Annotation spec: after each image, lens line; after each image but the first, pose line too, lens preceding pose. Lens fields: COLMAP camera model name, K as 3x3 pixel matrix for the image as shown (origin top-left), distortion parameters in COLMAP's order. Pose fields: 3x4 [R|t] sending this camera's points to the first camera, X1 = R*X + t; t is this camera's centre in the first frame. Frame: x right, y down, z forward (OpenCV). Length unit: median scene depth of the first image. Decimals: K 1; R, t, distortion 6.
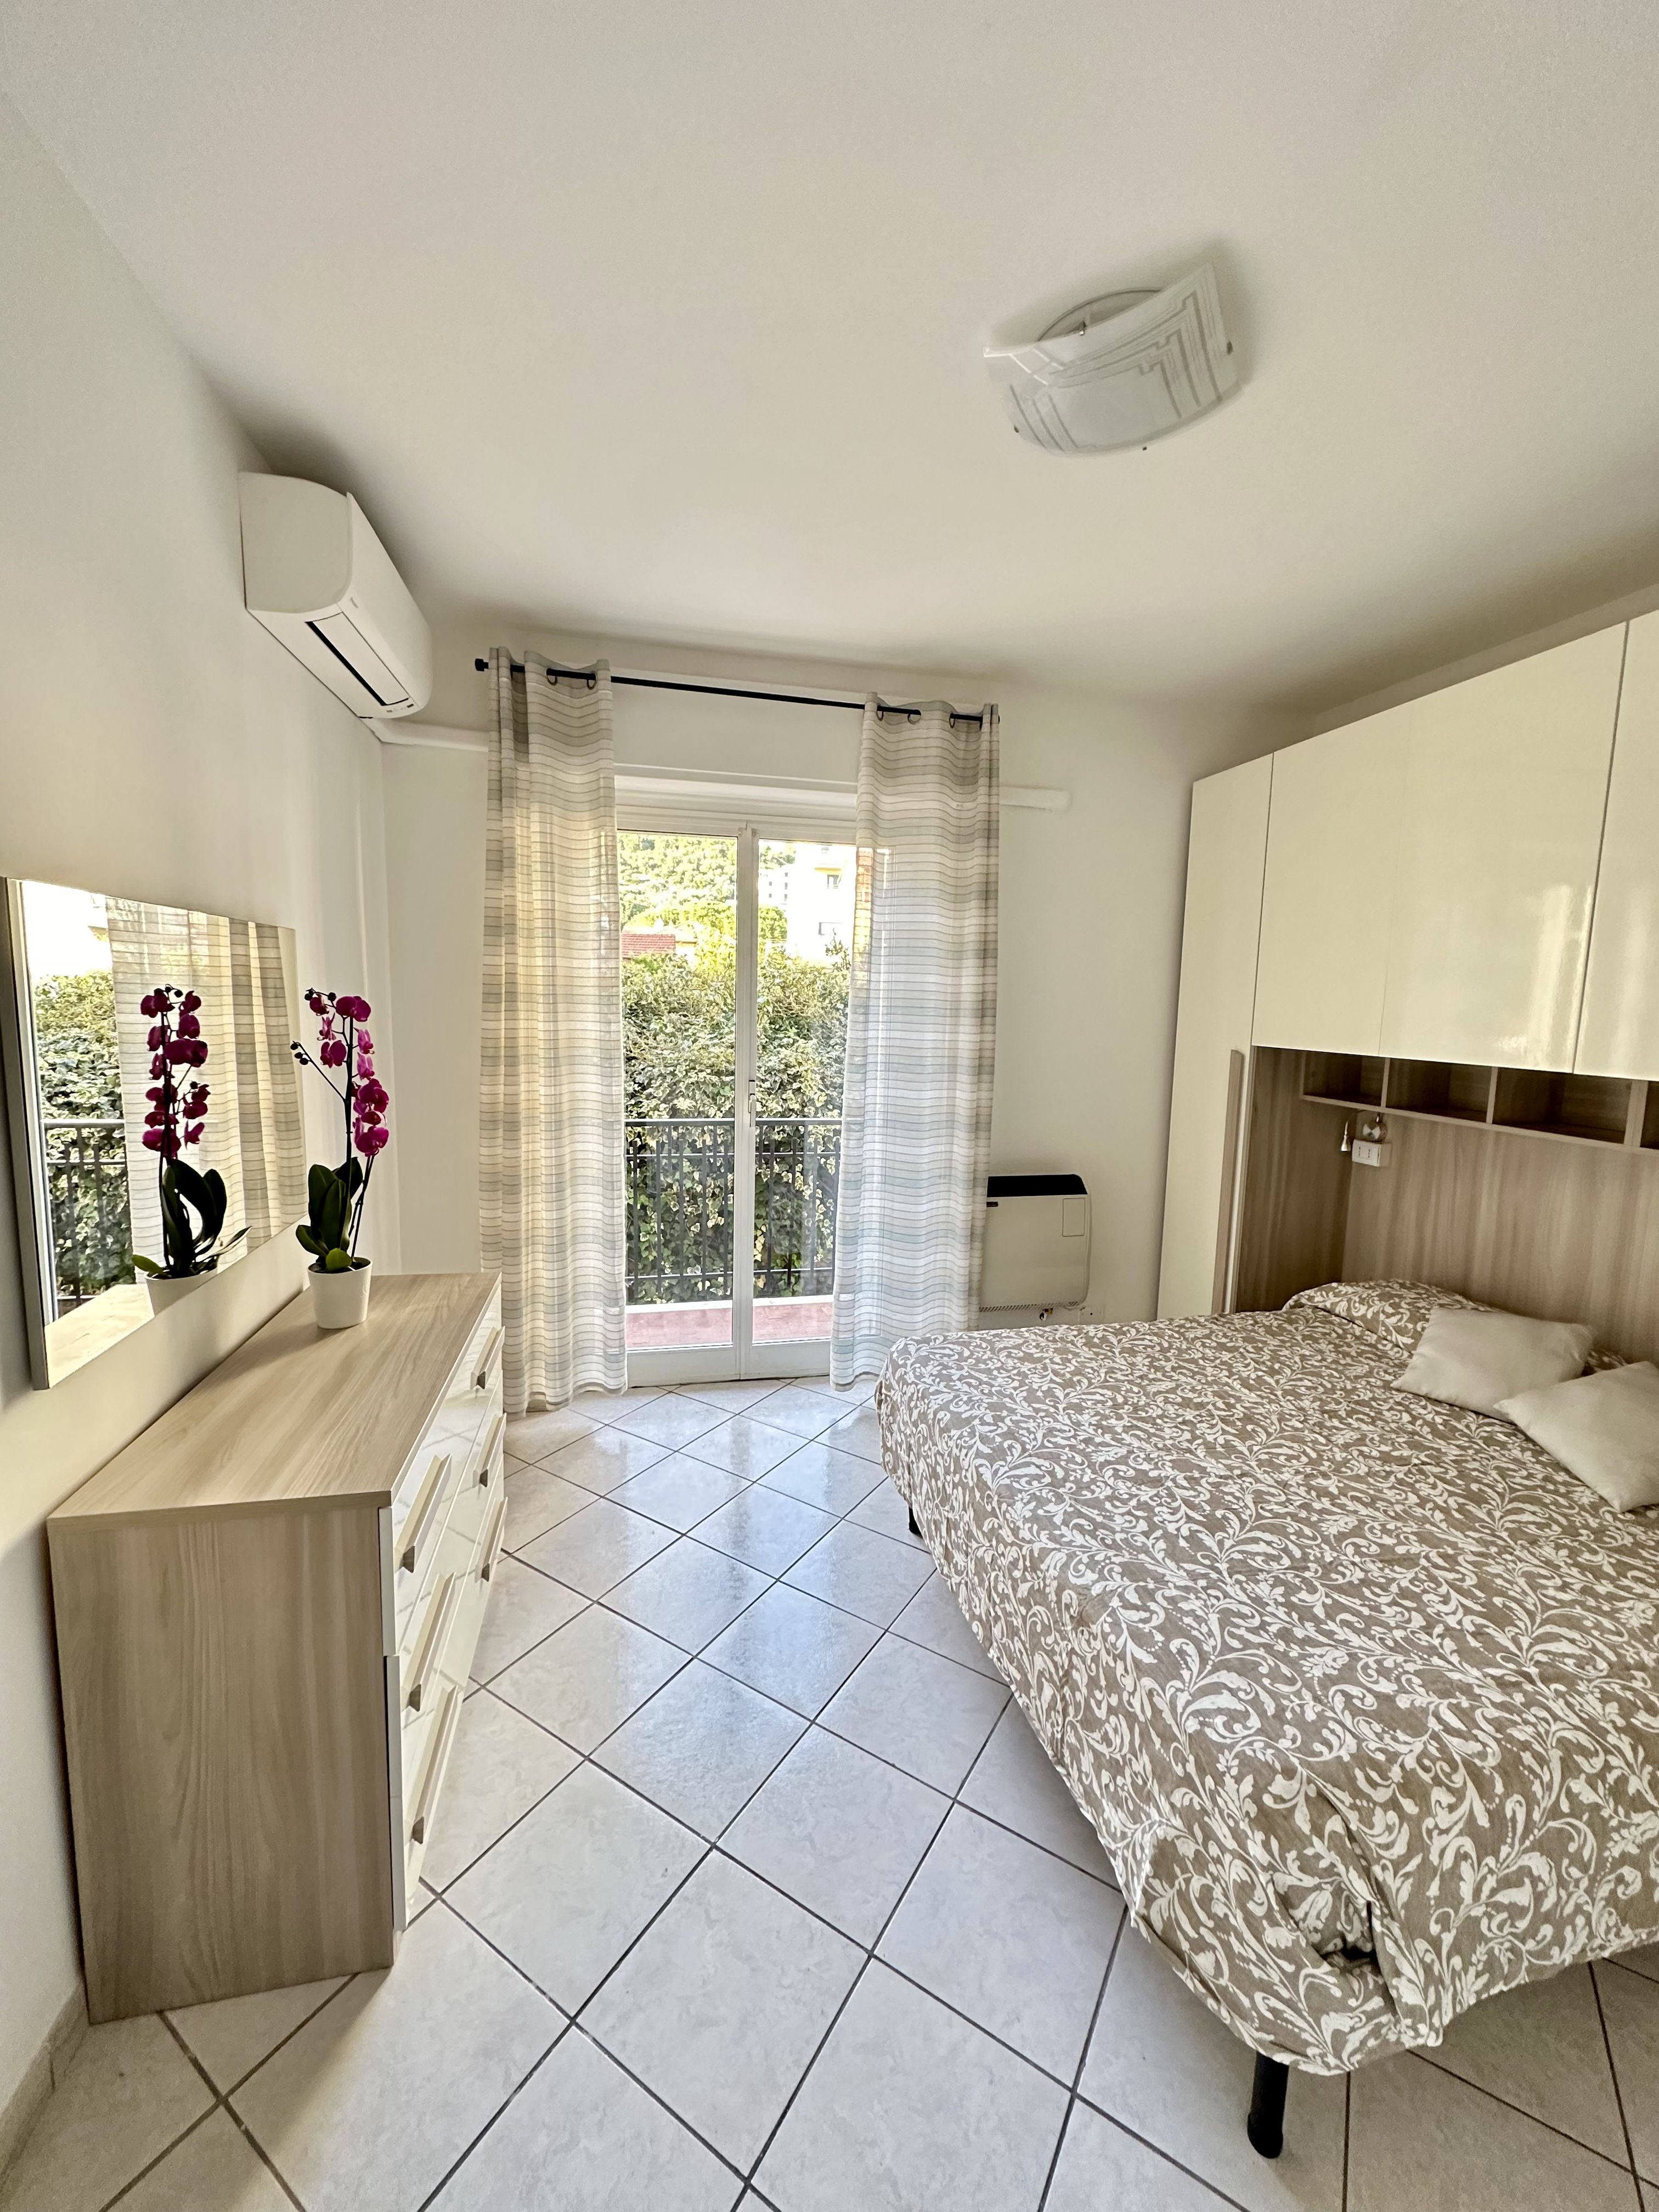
lens RADIAL K [[877.3, 0, 826.0], [0, 877.3, 1102.7], [0, 0, 1]] dist [0.001098, 0.000412]
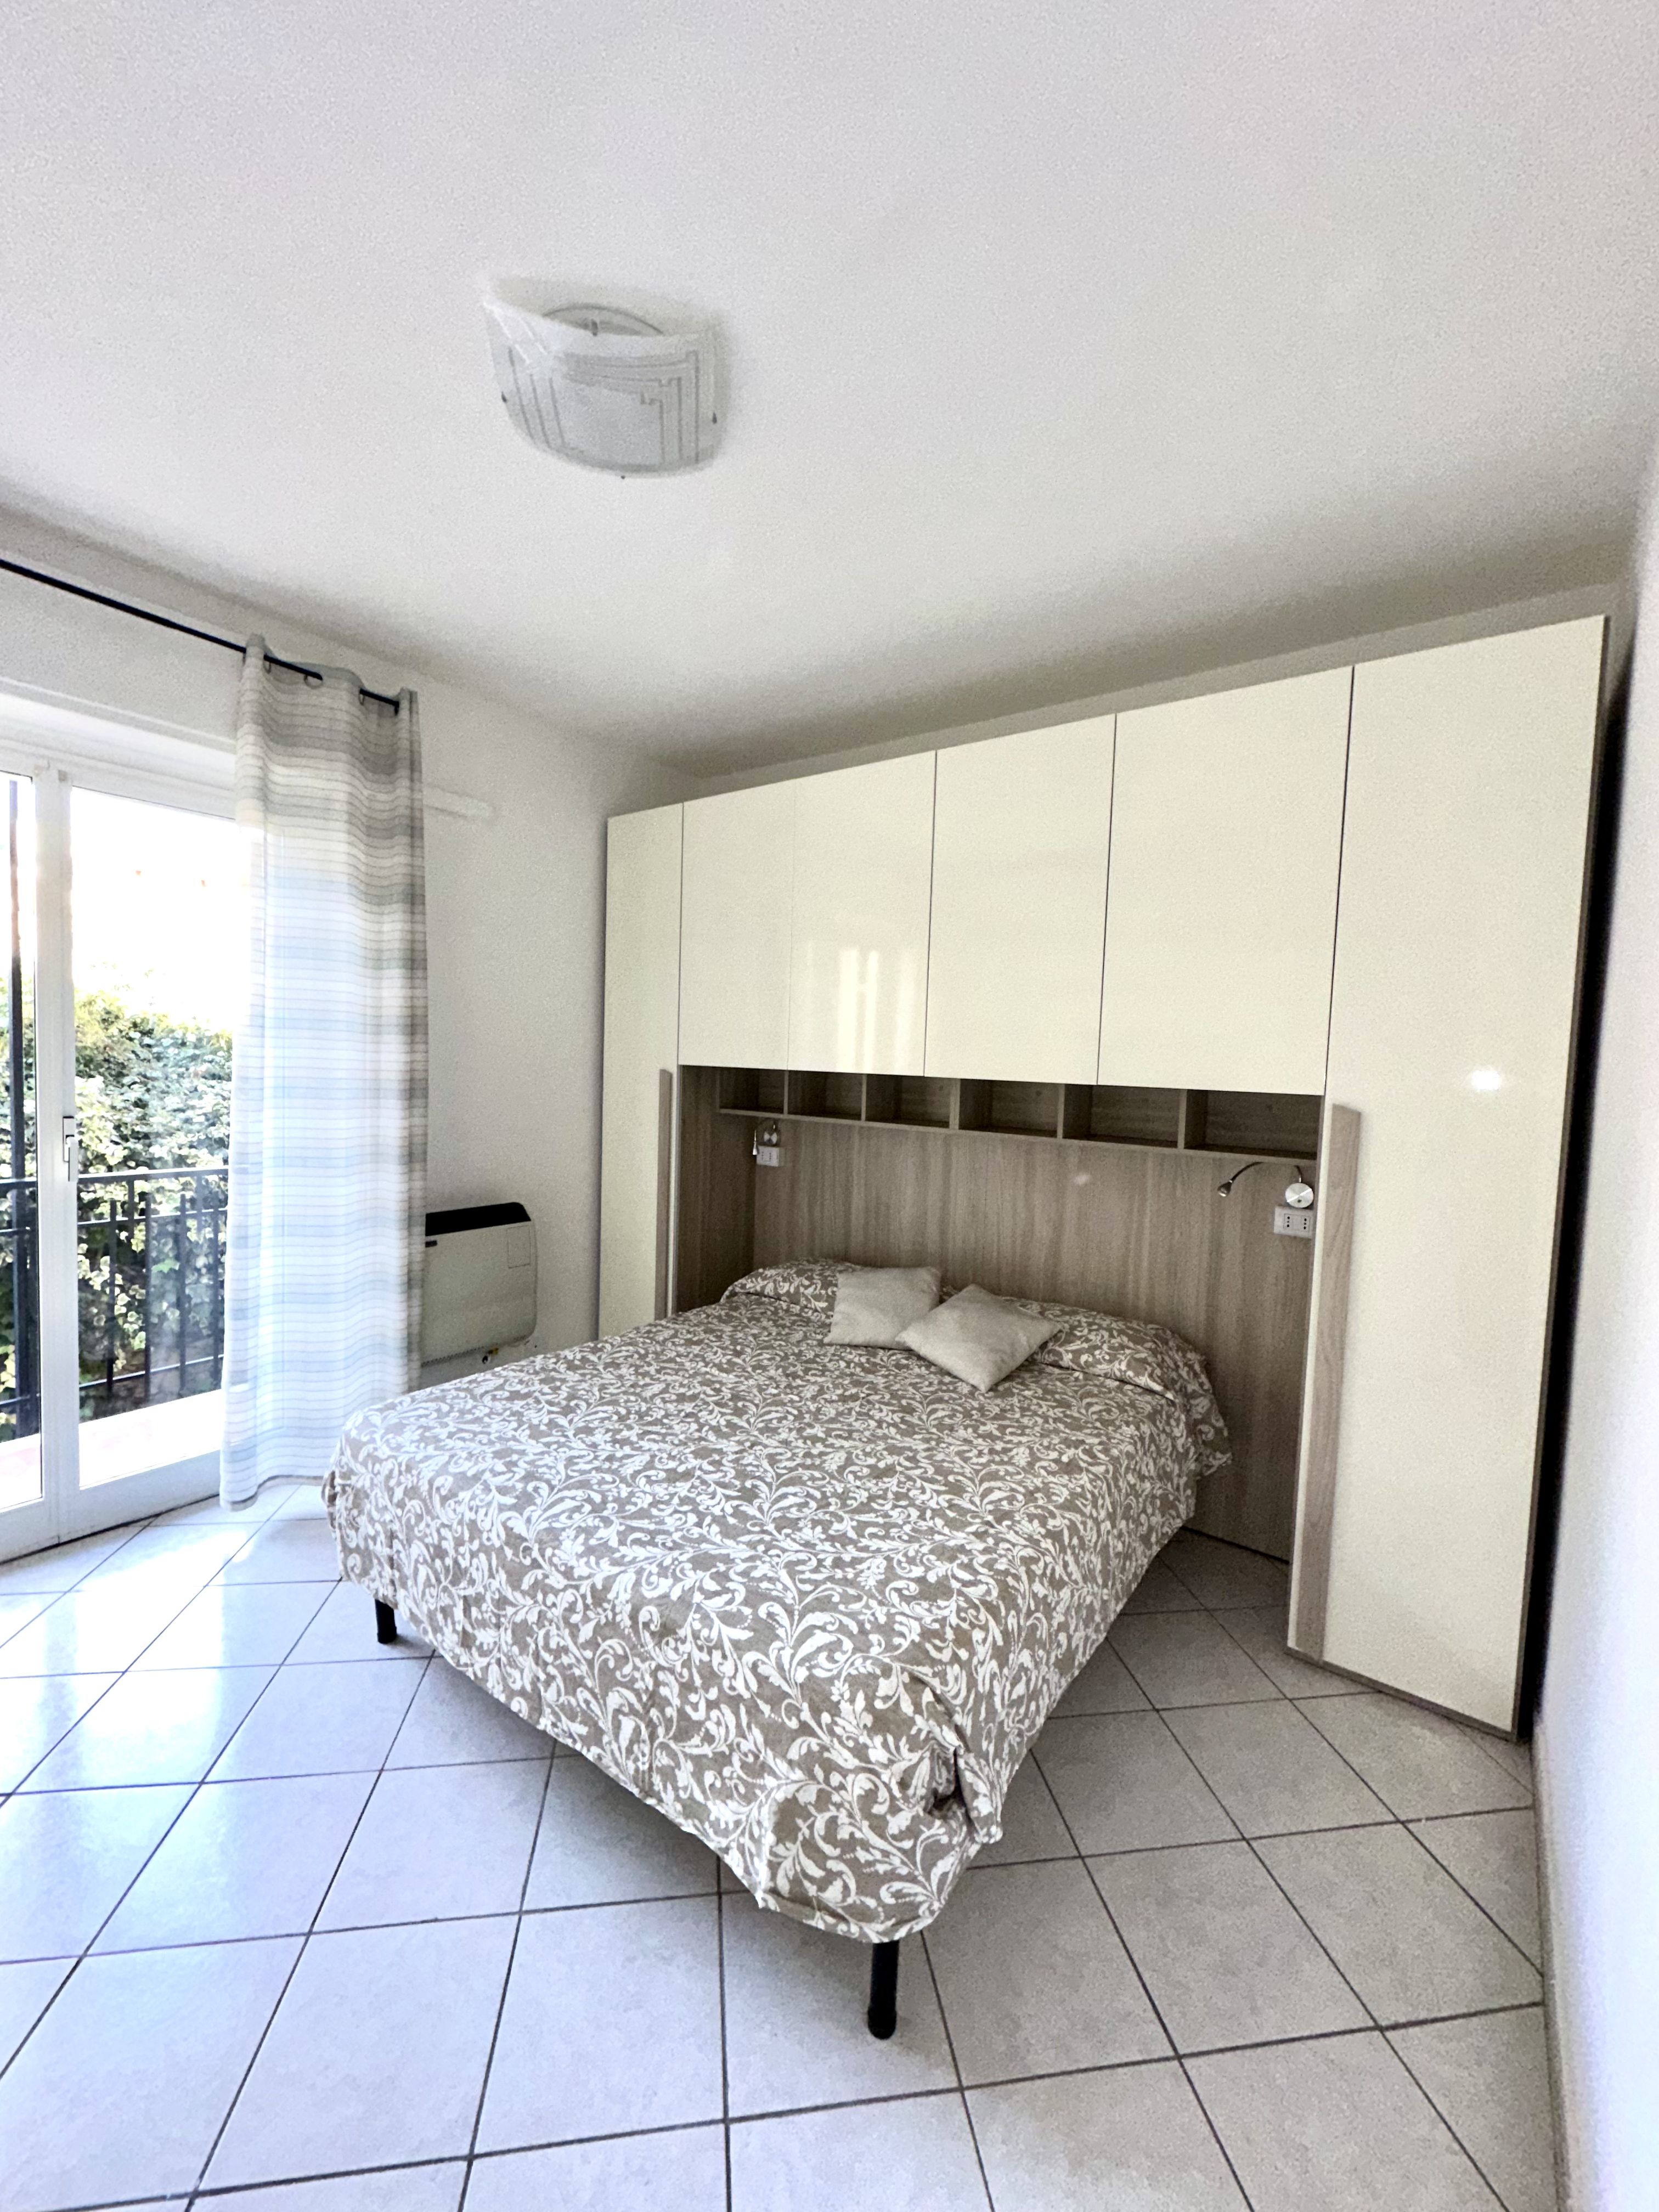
lens RADIAL K [[878.8, 0, 832.1], [0, 878.8, 1099.6], [0, 0, 1]] dist [0.001460, 0.000100]
pose [[0.761481, -0.029770, 0.647503, -0.157769], [0.060872, 0.997814, -0.025711, 0.036451], [-0.645323, 0.058993, 0.761629, 0.095642]]
